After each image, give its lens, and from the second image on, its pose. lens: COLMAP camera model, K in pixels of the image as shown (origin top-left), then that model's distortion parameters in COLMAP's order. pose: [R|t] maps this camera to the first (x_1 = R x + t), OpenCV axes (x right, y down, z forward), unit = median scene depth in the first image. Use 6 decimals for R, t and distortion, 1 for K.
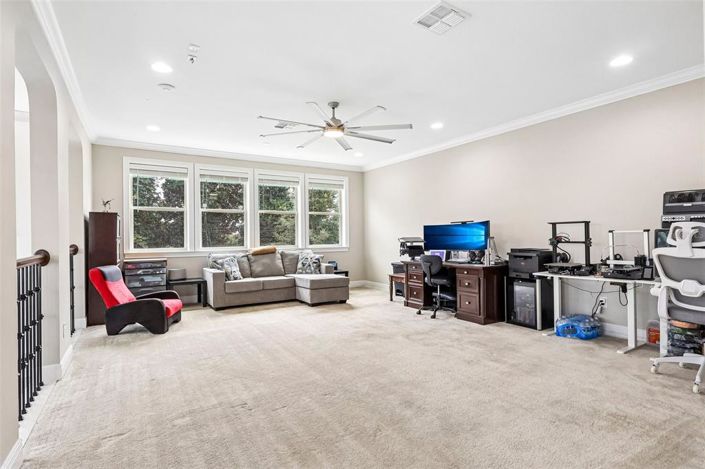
lens RADIAL K [[361.3, 0, 353.1], [0, 361.3, 237.2], [0, 0, 1]] dist [0.002686, 0.000053]
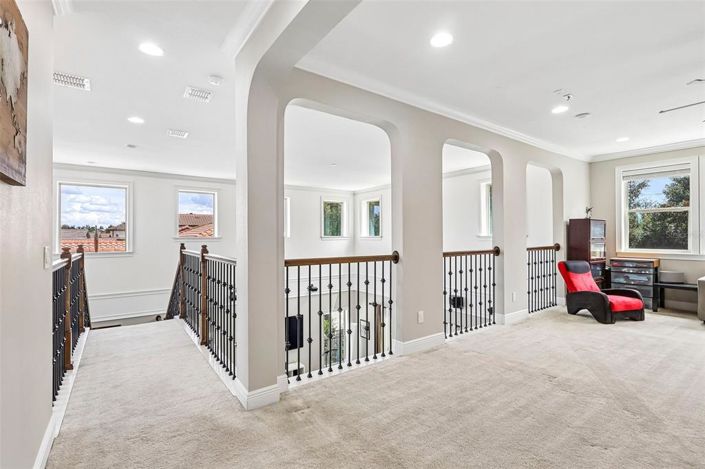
lens RADIAL K [[324.8, 0, 354.2], [0, 324.8, 233.8], [0, 0, 1]] dist [0.000263, 0.000357]
pose [[0.086796, 0.001715, -0.996225, 0.413227], [-0.000970, 0.999998, 0.001637, -0.018072], [0.996226, 0.000825, 0.086797, 0.119619]]
